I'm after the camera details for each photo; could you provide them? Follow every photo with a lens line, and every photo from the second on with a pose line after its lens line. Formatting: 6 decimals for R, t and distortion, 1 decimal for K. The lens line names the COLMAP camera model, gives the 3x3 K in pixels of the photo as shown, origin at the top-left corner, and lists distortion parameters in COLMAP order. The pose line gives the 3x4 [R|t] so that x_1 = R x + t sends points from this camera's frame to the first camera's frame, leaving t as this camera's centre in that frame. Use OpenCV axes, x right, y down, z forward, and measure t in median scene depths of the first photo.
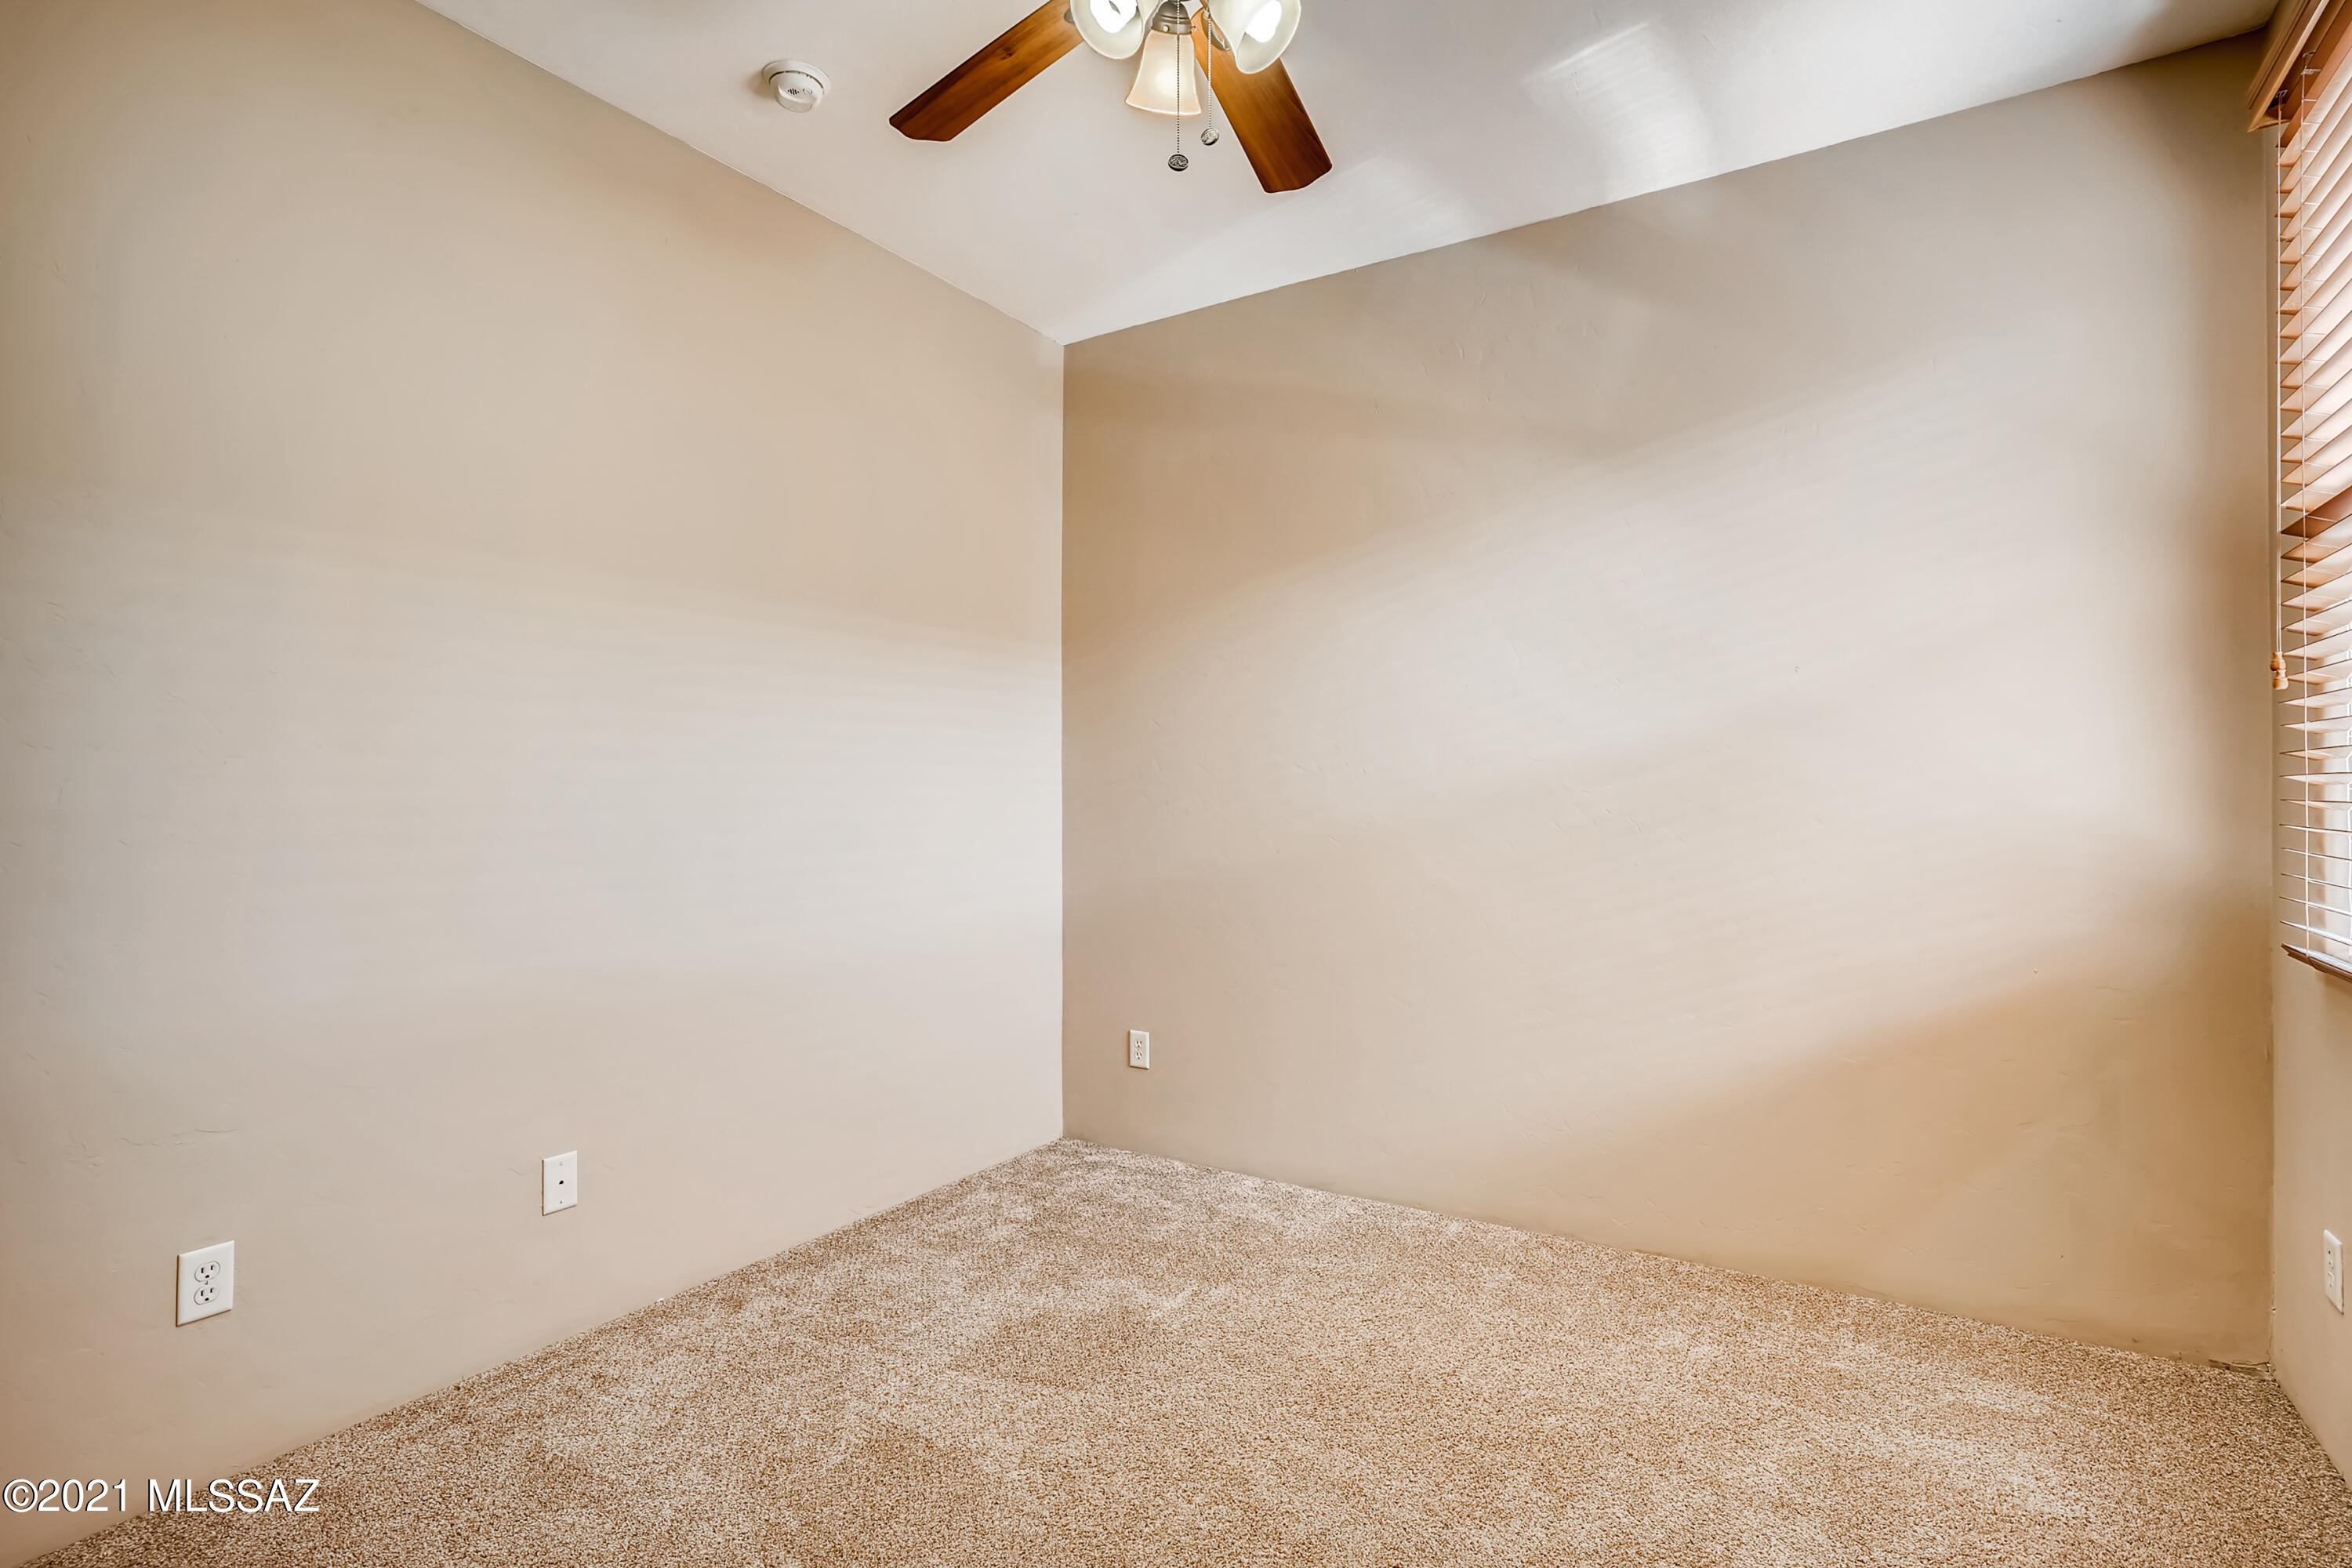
lens RADIAL K [[1146.4, 0, 1176.0], [0, 1146.4, 784.0], [0, 0, 1]] dist [0.000958, 0.000978]
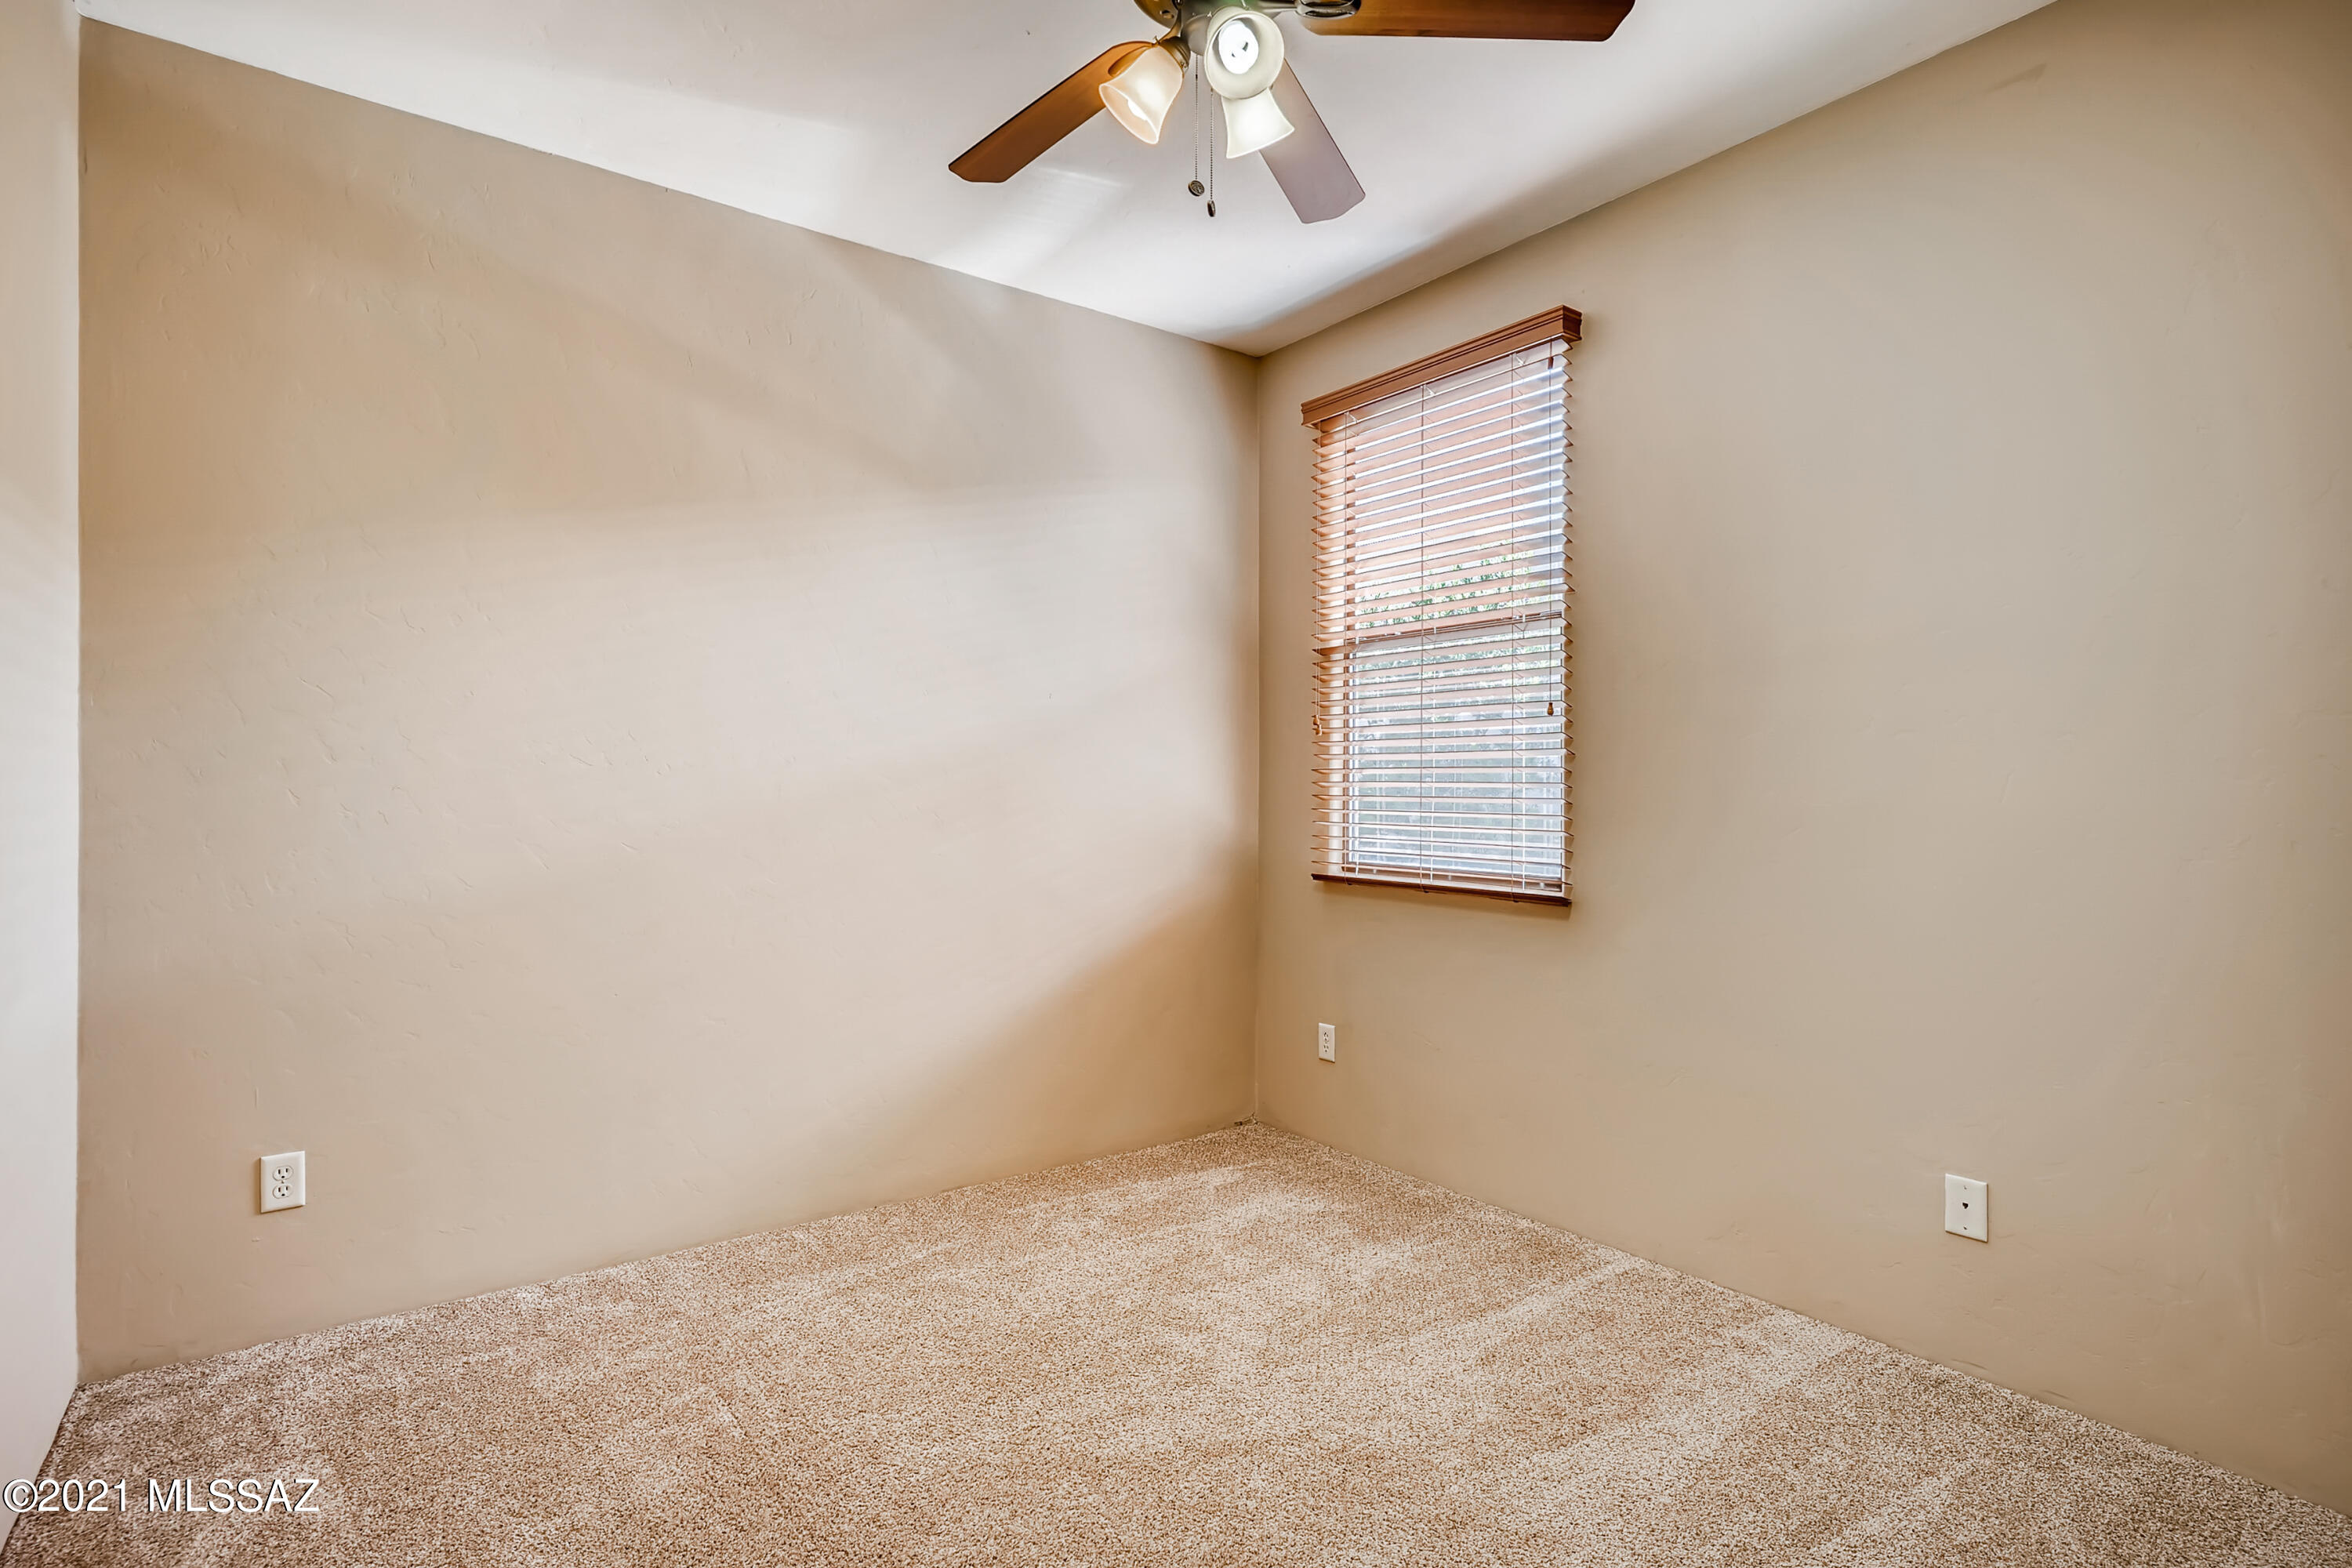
lens RADIAL K [[1146.4, 0, 1176.0], [0, 1146.4, 784.0], [0, 0, 1]] dist [0.000958, 0.000978]
pose [[0.371613, 0.006776, 0.928363, -0.543186], [-0.006044, 0.999970, -0.004879, 0.005352], [-0.928368, -0.003797, 0.371643, 0.341525]]
